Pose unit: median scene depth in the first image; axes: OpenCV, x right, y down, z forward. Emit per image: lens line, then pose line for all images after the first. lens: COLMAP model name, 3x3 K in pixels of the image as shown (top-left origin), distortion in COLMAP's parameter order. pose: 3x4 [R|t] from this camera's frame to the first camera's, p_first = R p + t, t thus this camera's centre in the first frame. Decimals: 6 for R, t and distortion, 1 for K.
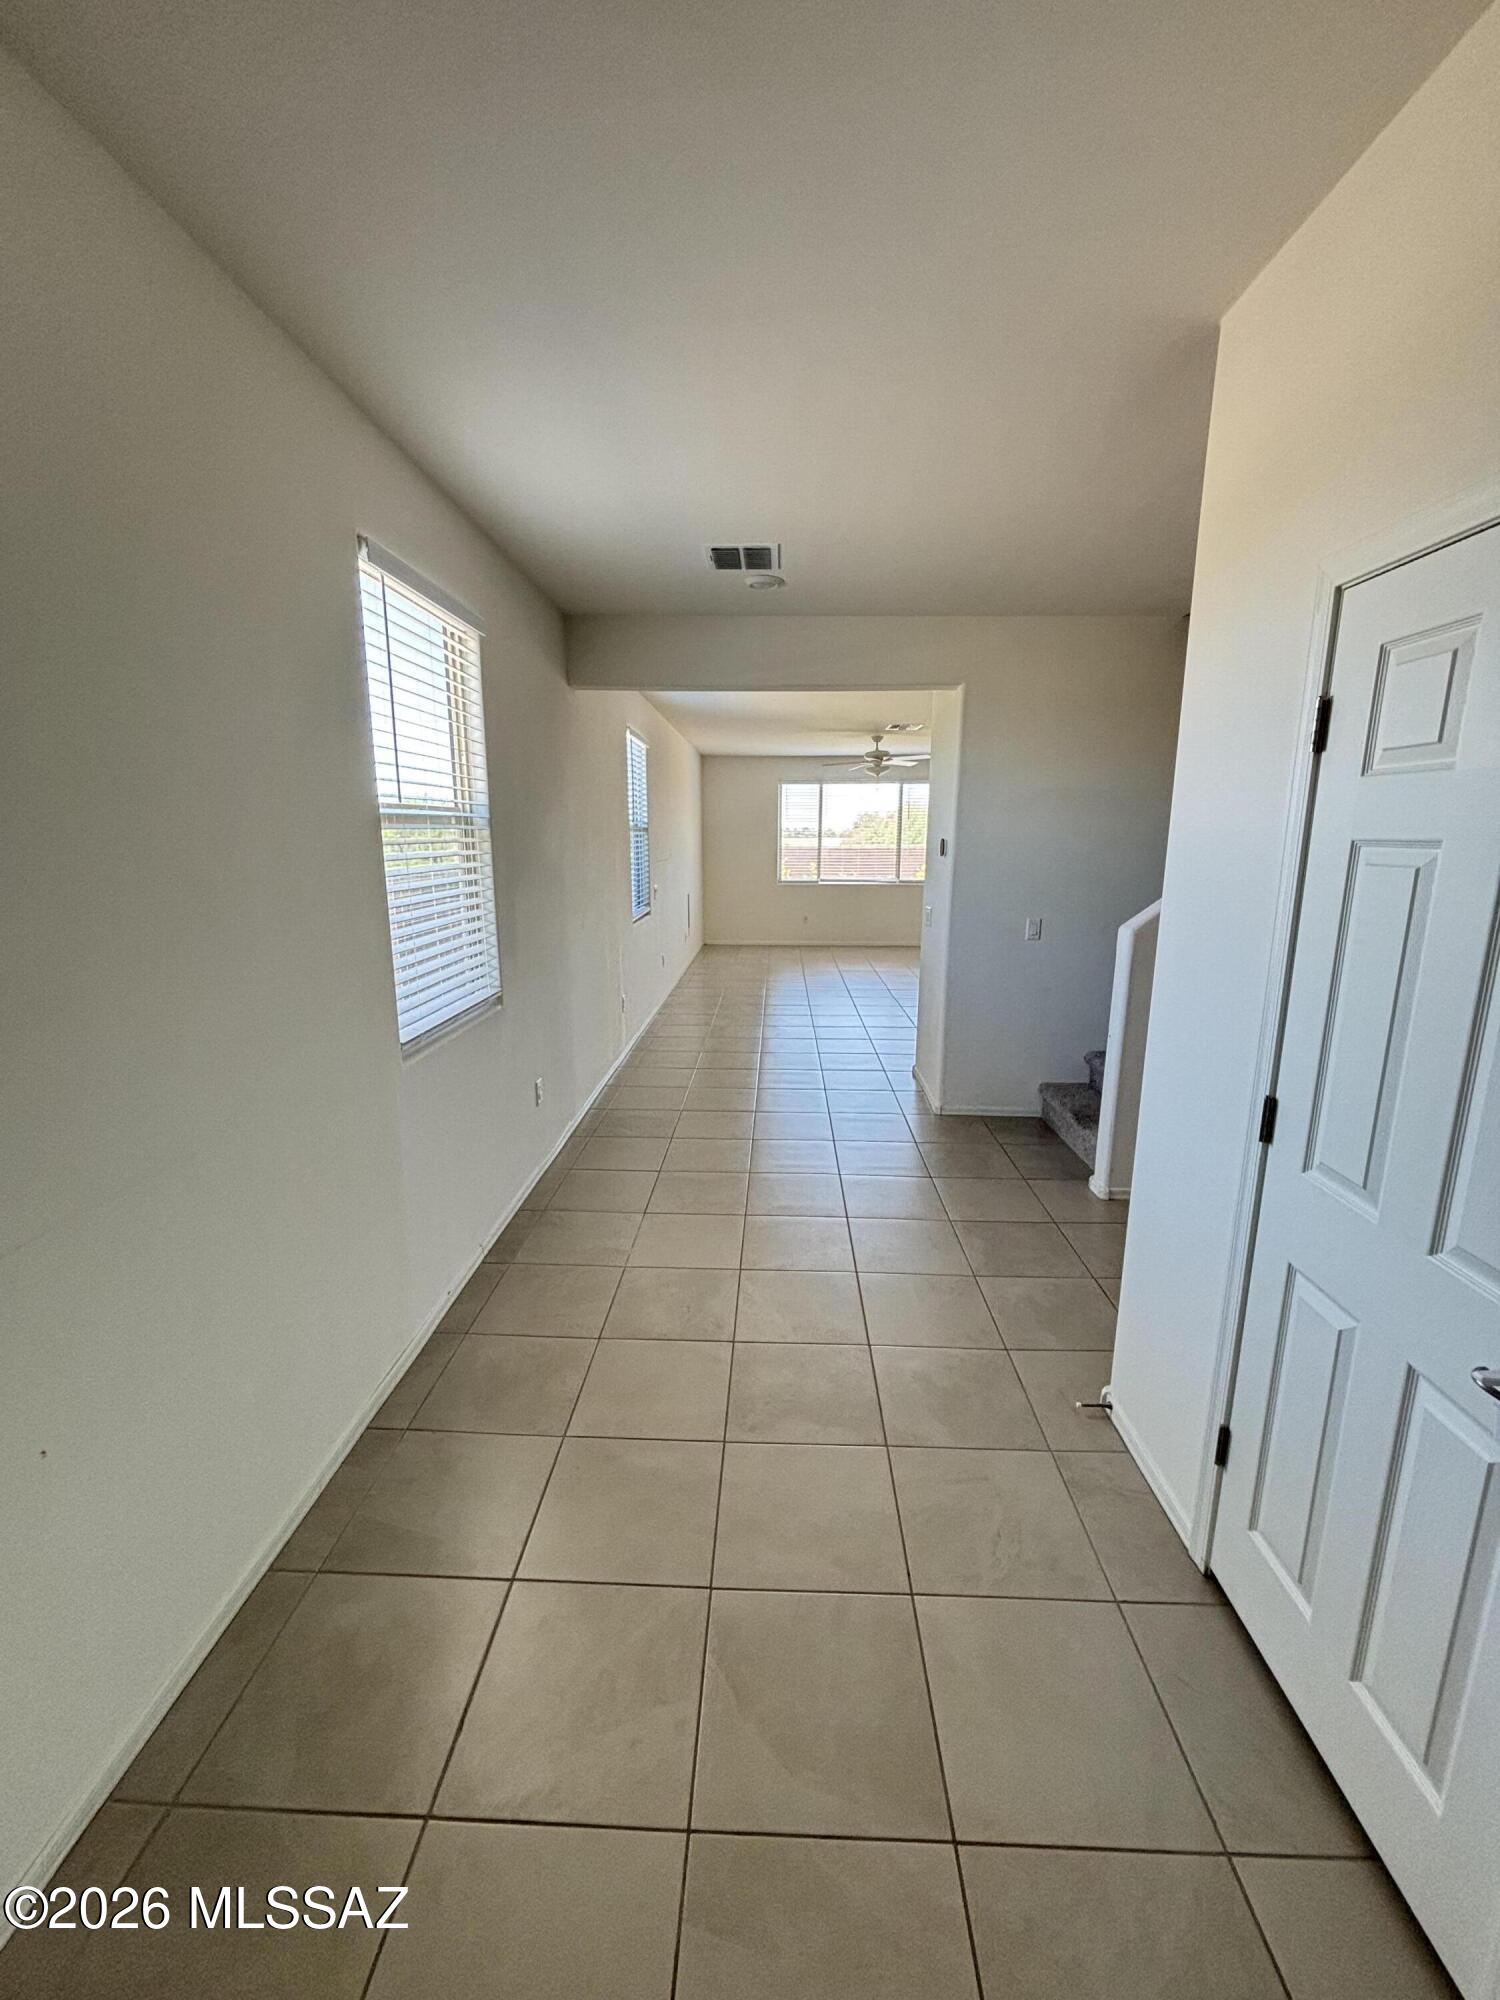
lens RADIAL K [[805.9, 0, 747.7], [0, 805.9, 998.9], [0, 0, 1]] dist [-0.001811, 0.000198]
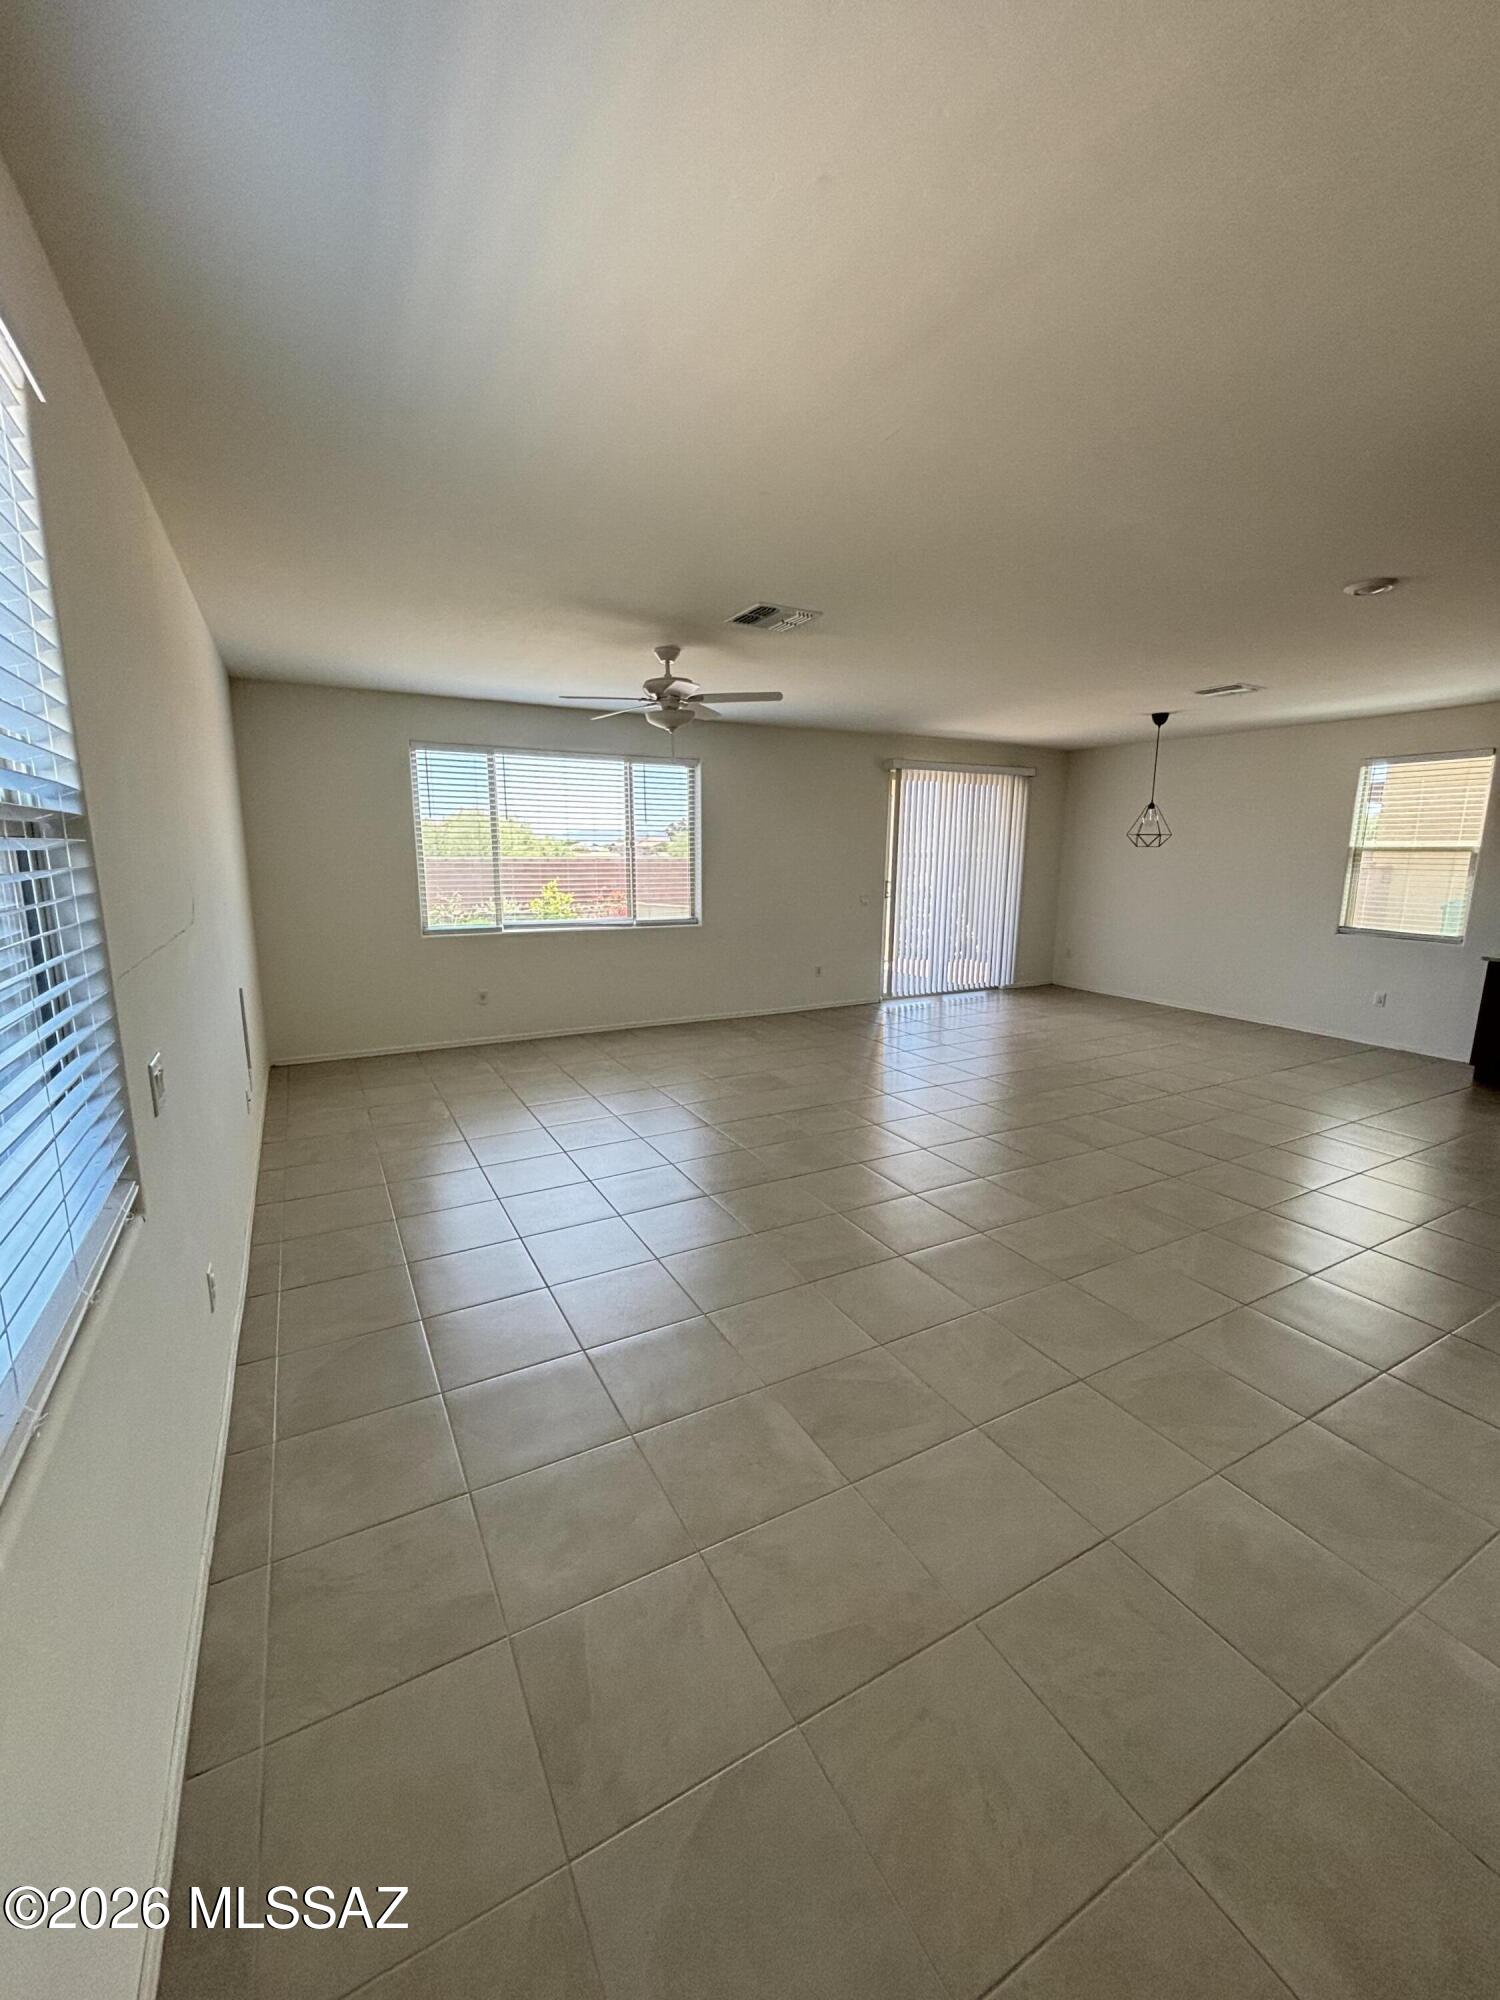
lens RADIAL K [[805.9, 0, 747.7], [0, 805.9, 998.9], [0, 0, 1]] dist [-0.001811, 0.000198]
pose [[0.859340, -0.090378, 0.503356, -0.050919], [0.095541, 0.995303, 0.015598, -0.090846], [-0.502401, 0.034687, 0.863938, 0.439055]]
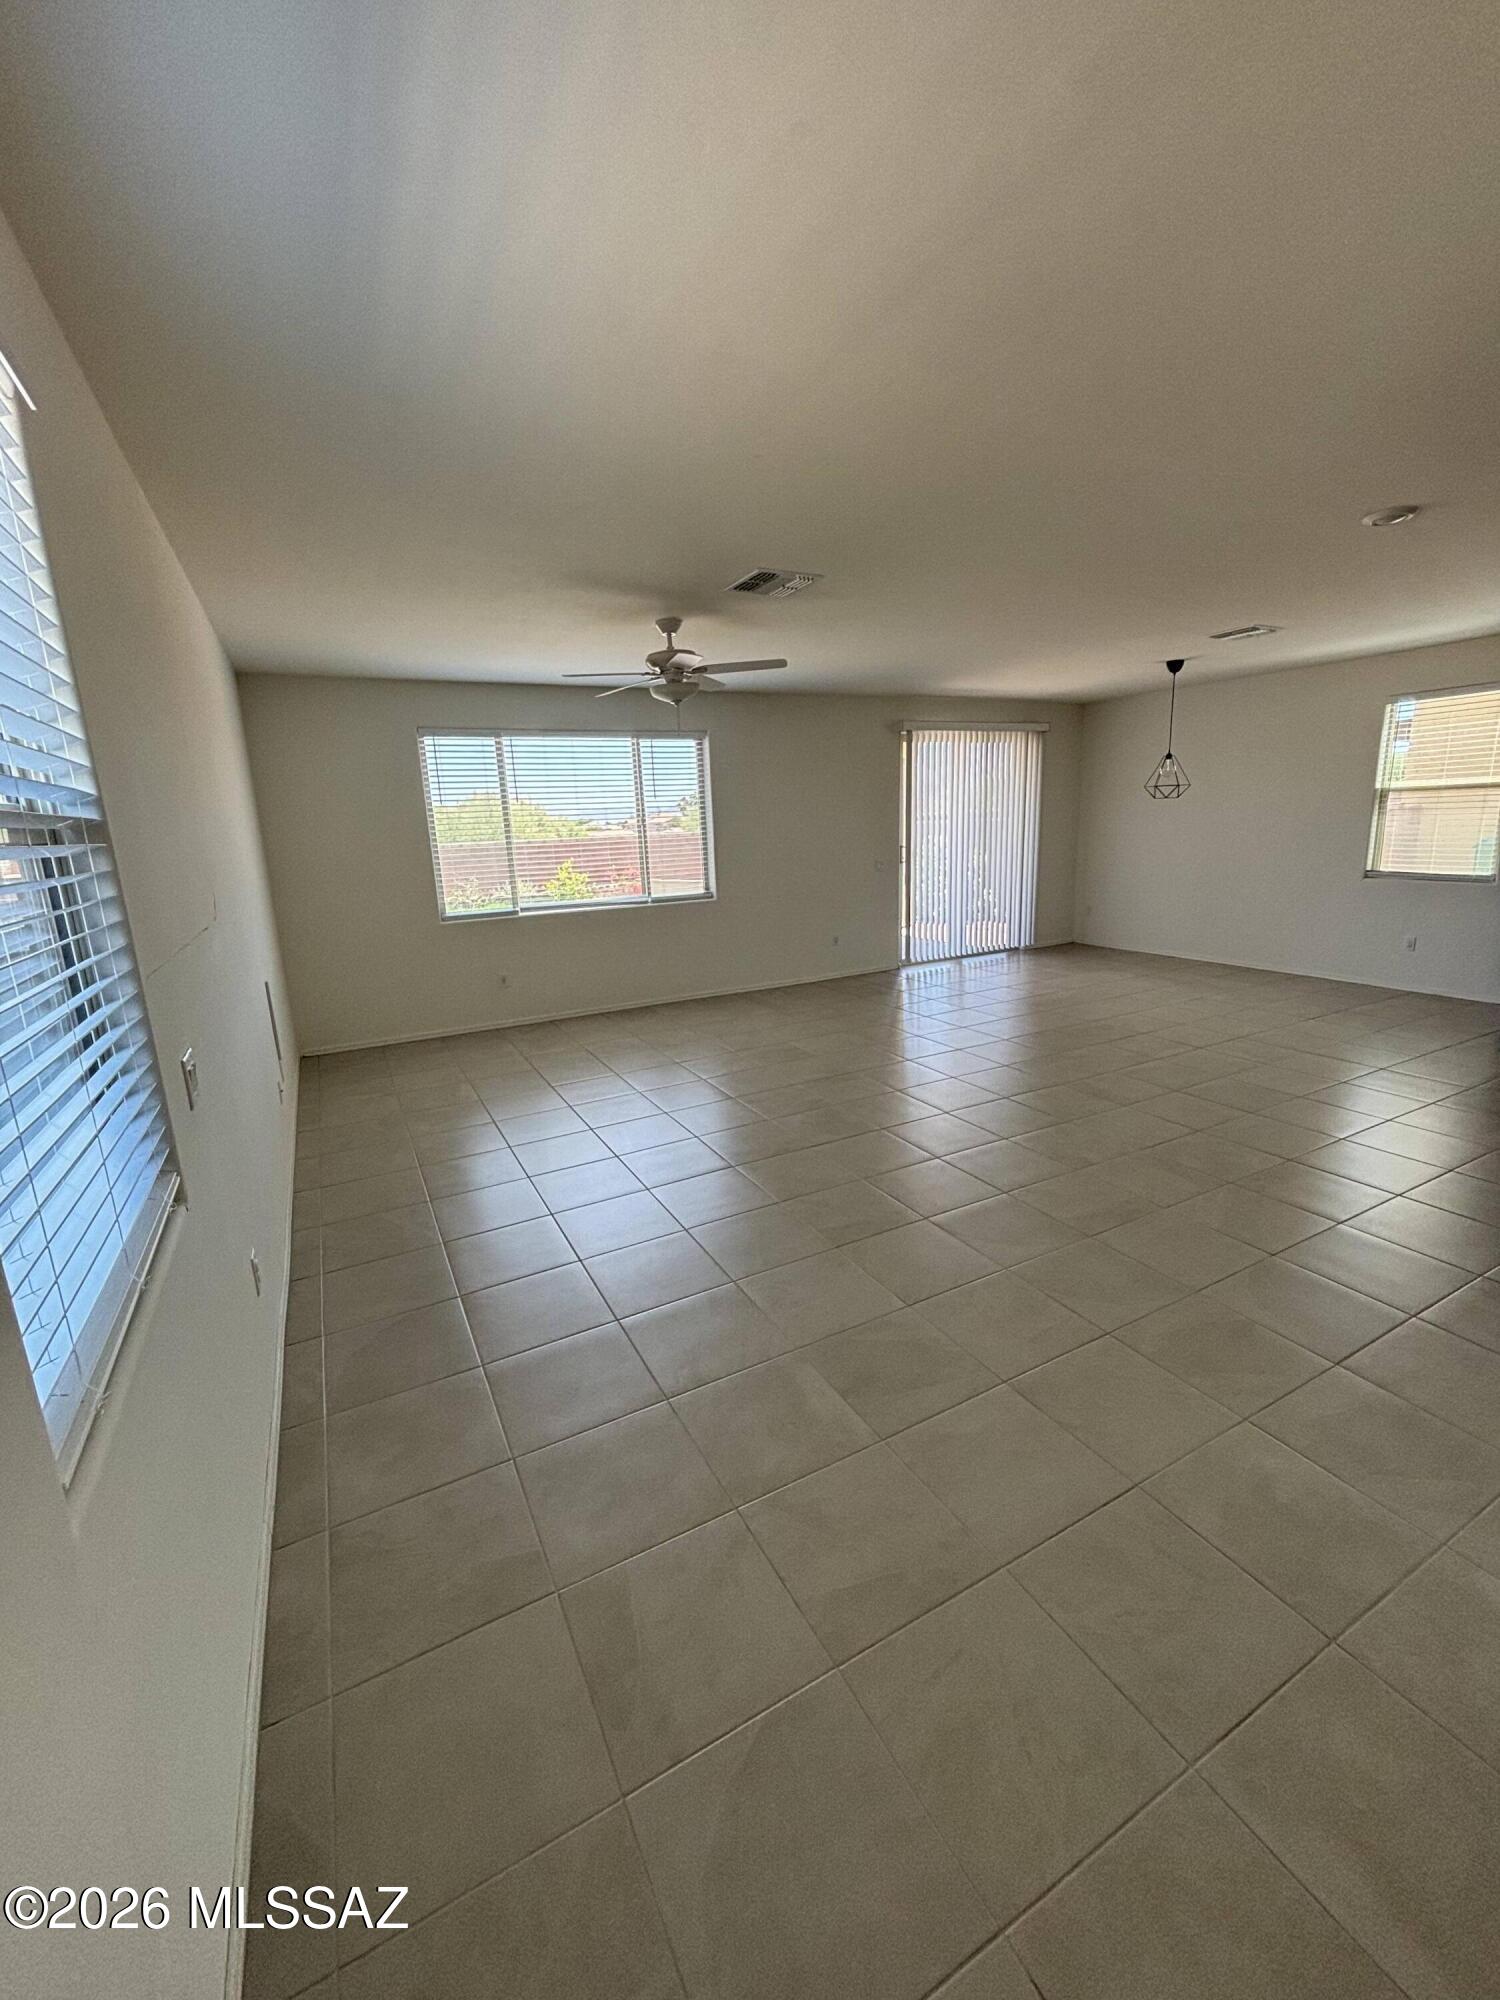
lens RADIAL K [[808.4, 0, 750.0], [0, 808.4, 1000.0], [0, 0, 1]] dist [0.000335, -0.000507]
pose [[0.866340, -0.144950, 0.477959, -0.050286], [0.139008, 0.989127, 0.048007, -0.090646], [-0.479720, 0.024849, 0.877069, 0.435654]]
